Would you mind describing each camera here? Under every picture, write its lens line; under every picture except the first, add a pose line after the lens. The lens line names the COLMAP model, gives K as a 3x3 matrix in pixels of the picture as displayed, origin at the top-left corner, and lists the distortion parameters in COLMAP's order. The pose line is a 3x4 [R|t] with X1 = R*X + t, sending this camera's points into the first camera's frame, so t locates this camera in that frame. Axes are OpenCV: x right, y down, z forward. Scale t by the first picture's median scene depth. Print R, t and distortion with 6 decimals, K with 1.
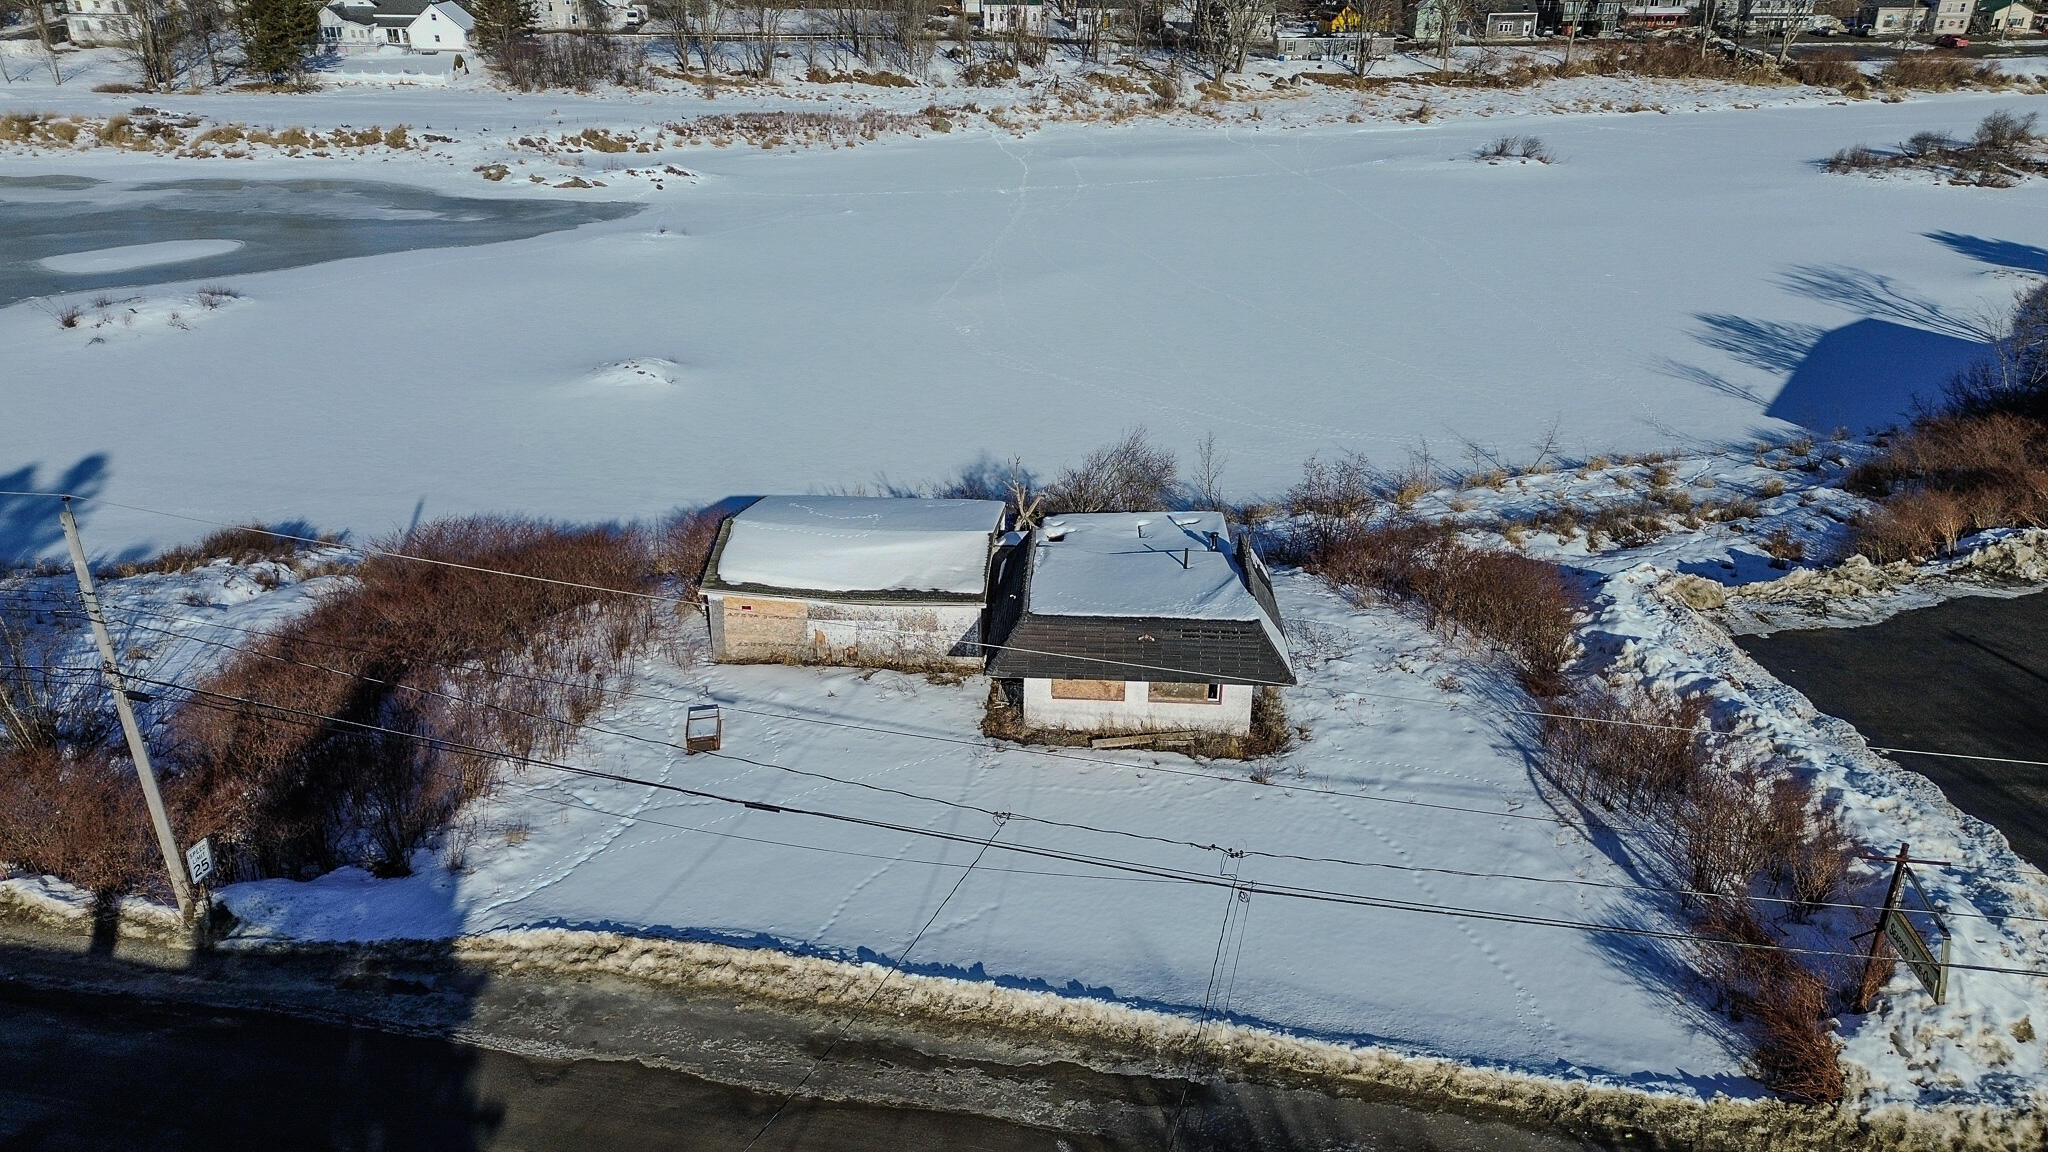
lens RADIAL K [[1432.1, 0, 1028.8], [0, 1432.1, 575.2], [0, 0, 1]] dist [0.079772, -0.071490]
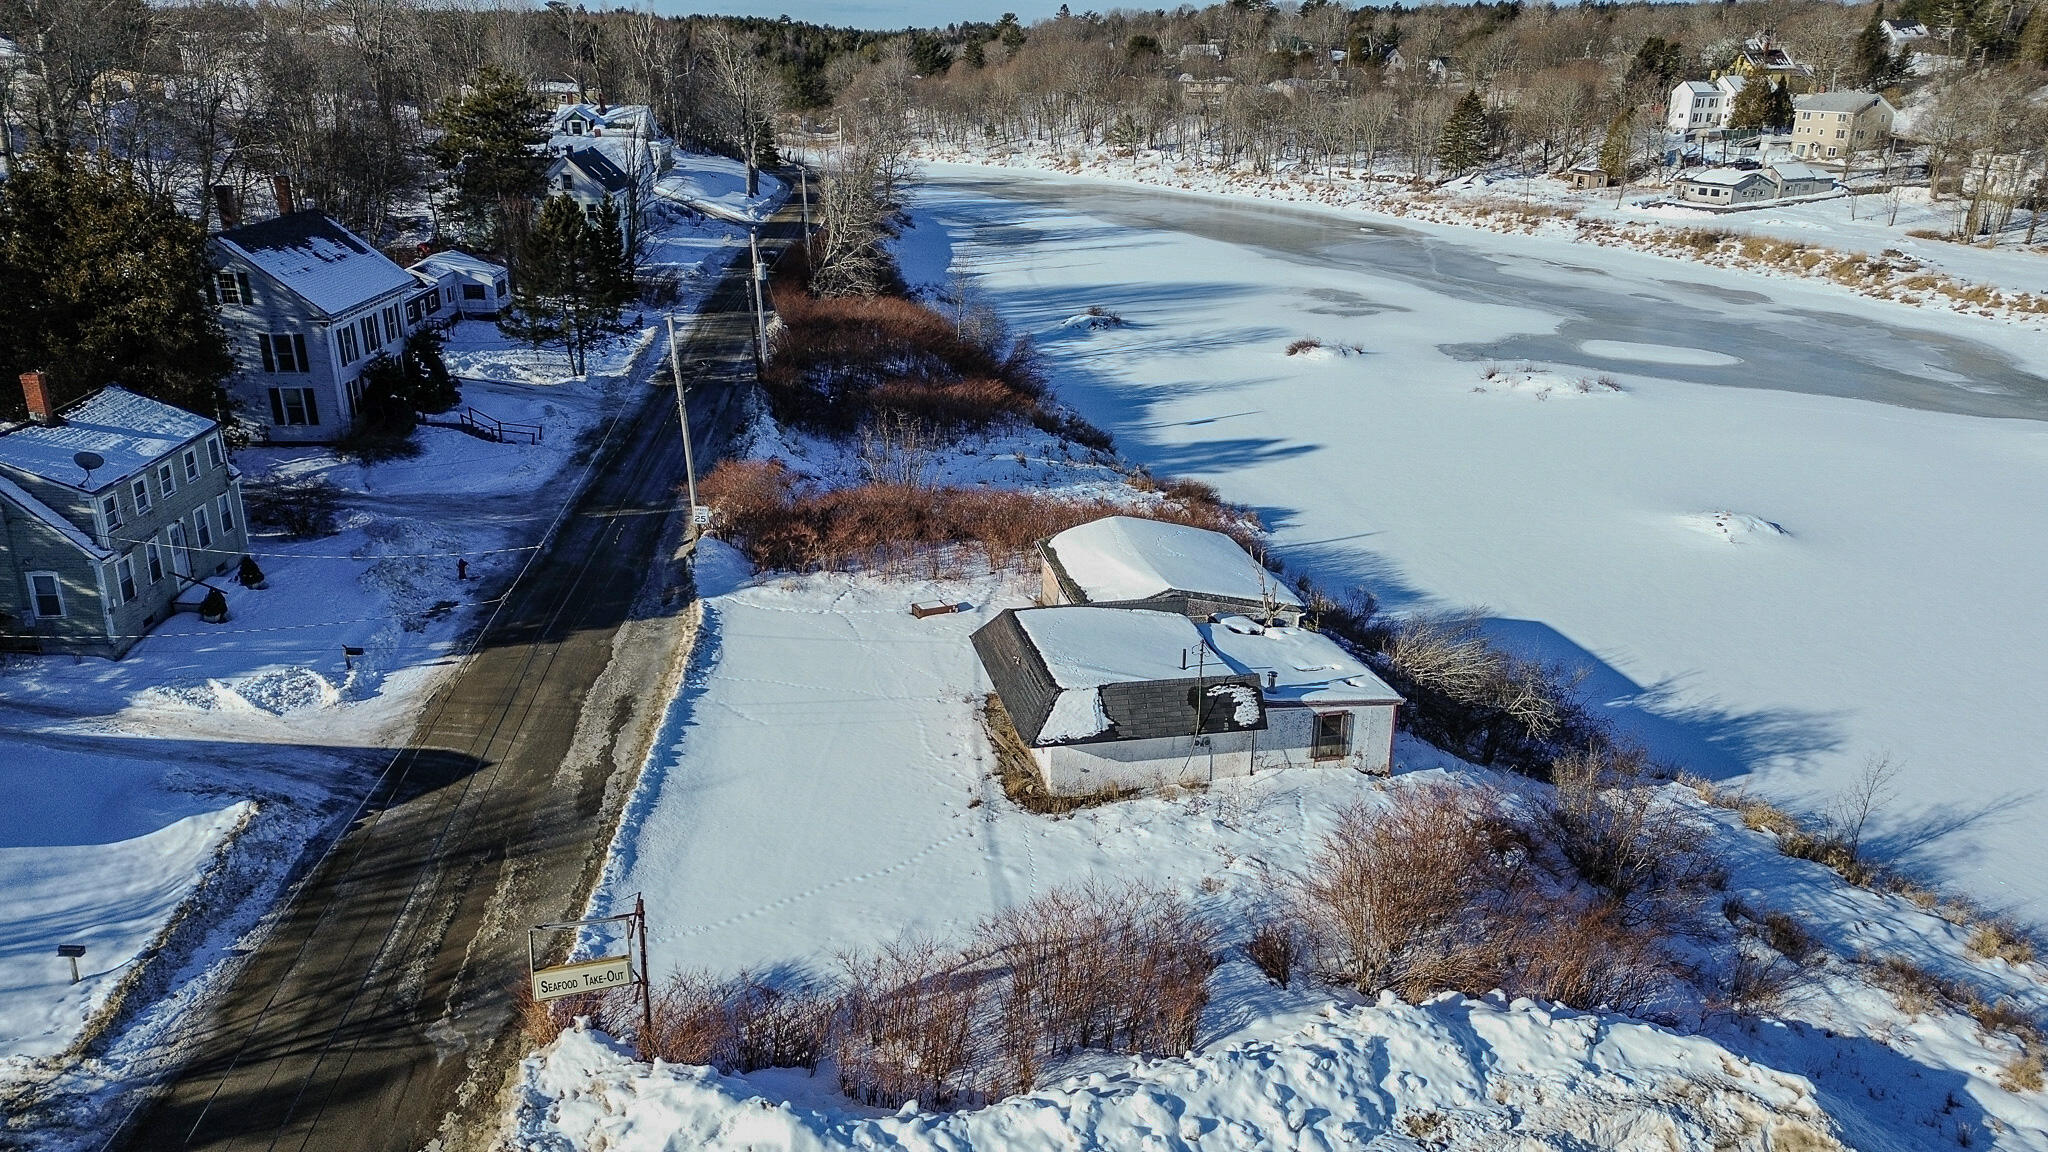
lens RADIAL K [[1432.1, 0, 1028.8], [0, 1432.1, 575.2], [0, 0, 1]] dist [0.079772, -0.071490]
pose [[0.273381, 0.327314, -0.904504, 0.785389], [-0.415328, 0.888322, 0.195928, -0.174194], [0.867620, 0.322103, 0.378793, 0.396896]]
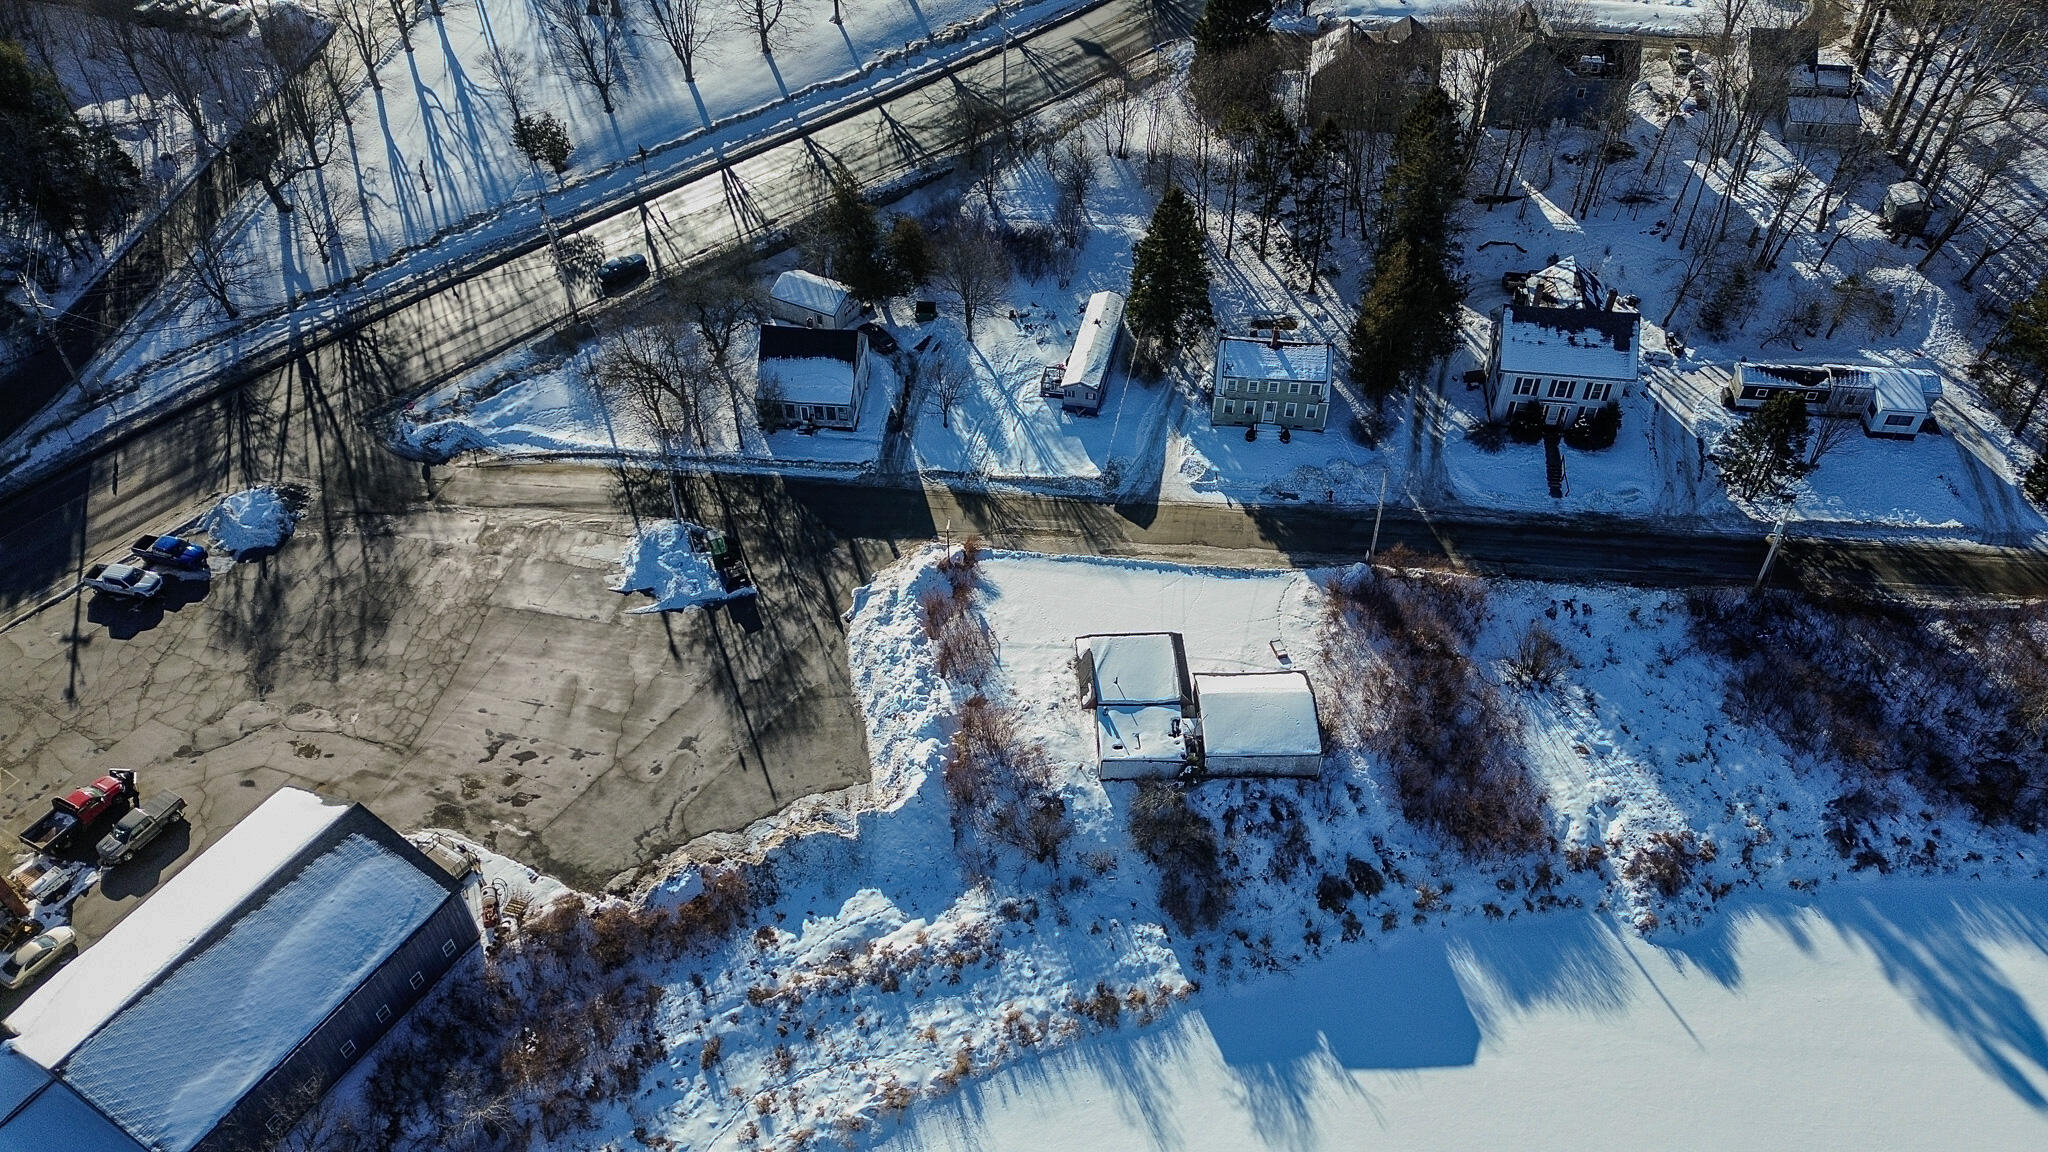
lens RADIAL K [[1432.1, 0, 1028.8], [0, 1432.1, 575.2], [0, 0, 1]] dist [0.079772, -0.071490]
pose [[-0.995542, 0.064053, -0.069230, 0.337938], [-0.040929, 0.367905, 0.928962, -1.891063], [0.084973, 0.927655, -0.363643, 1.370833]]
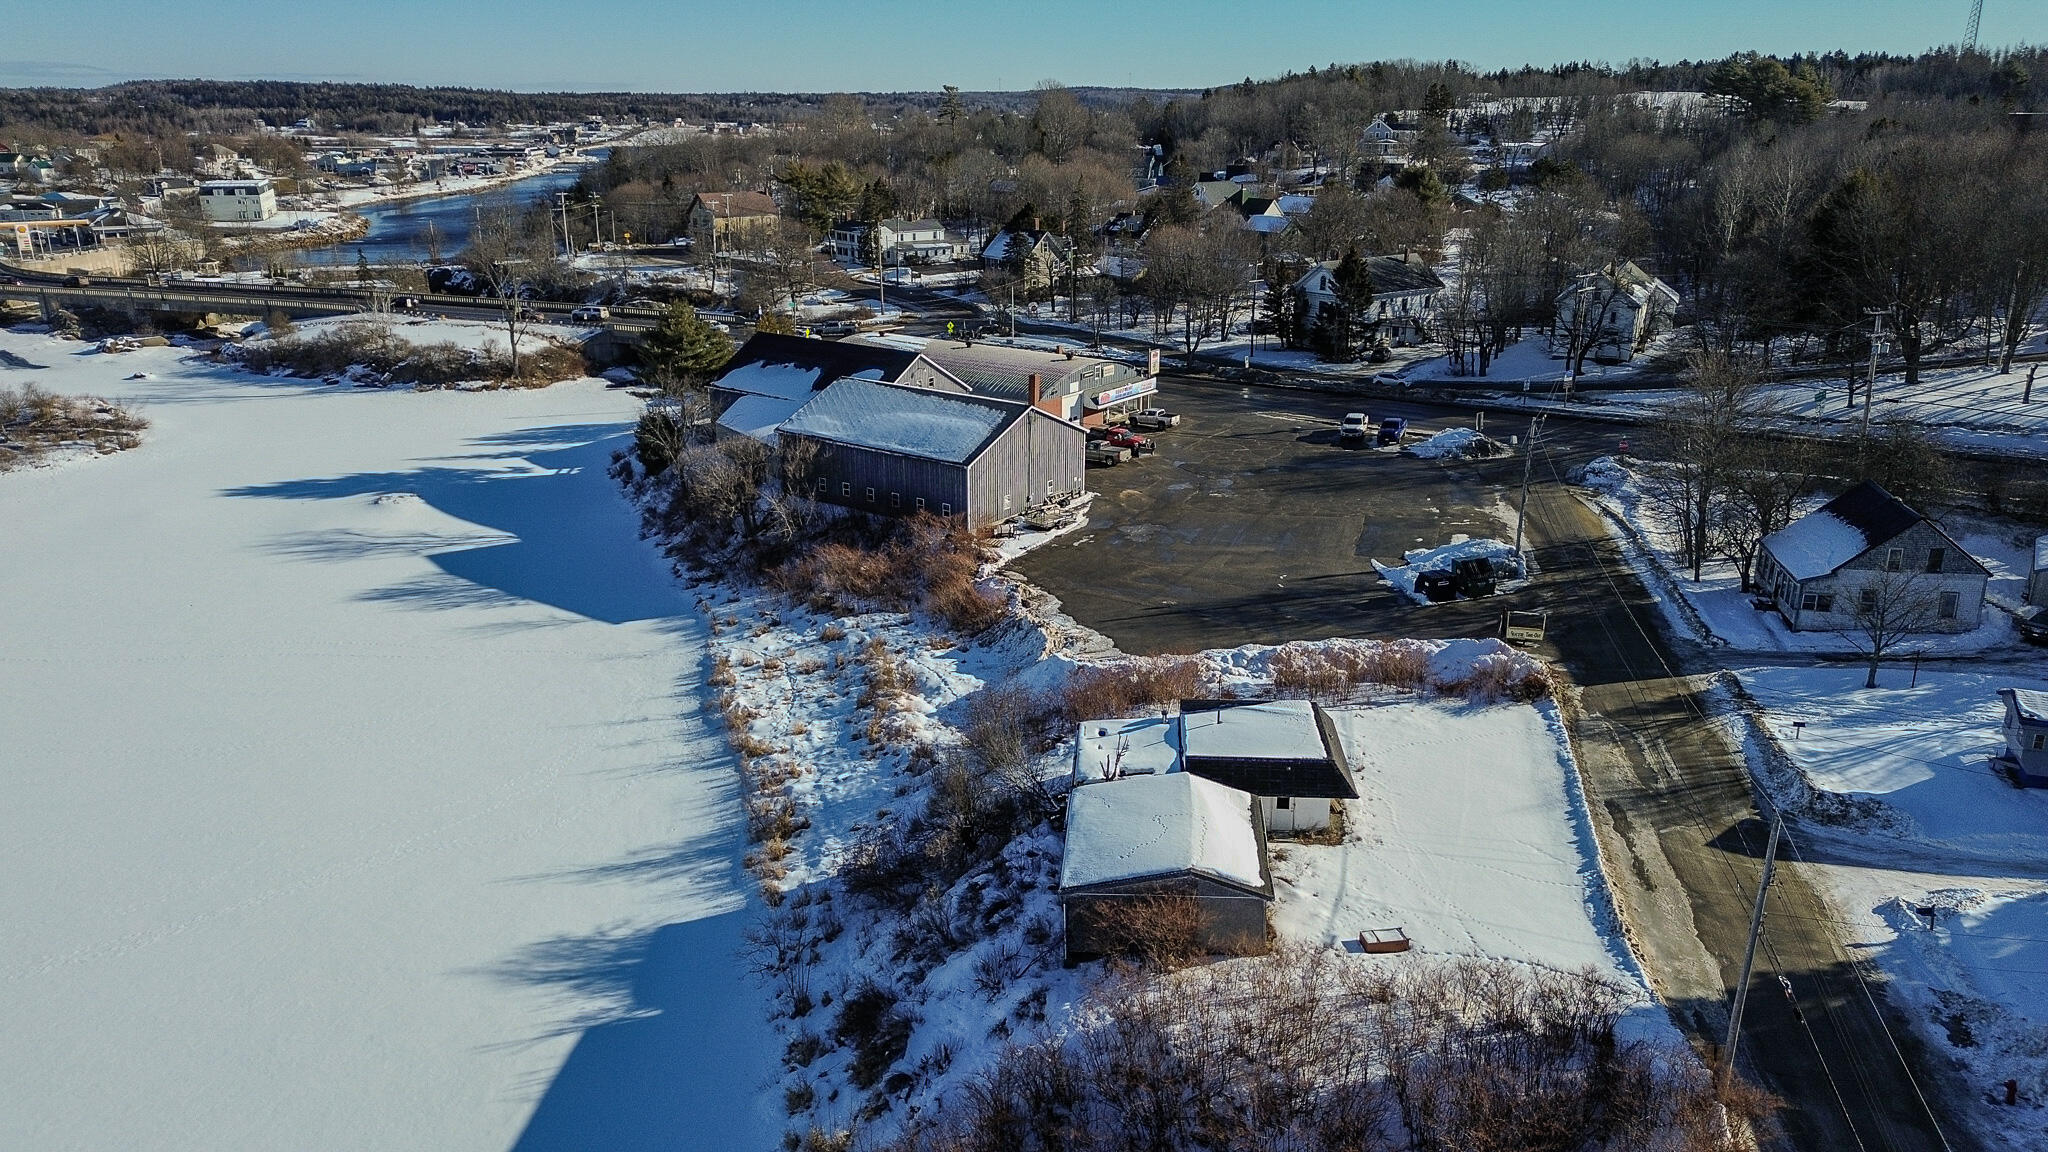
lens RADIAL K [[1432.1, 0, 1028.8], [0, 1432.1, 575.2], [0, 0, 1]] dist [0.079772, -0.071490]
pose [[0.022061, -0.312995, 0.949498, -1.055976], [0.422362, 0.863733, 0.274910, -0.525560], [-0.906159, 0.394967, 0.151252, 0.710881]]
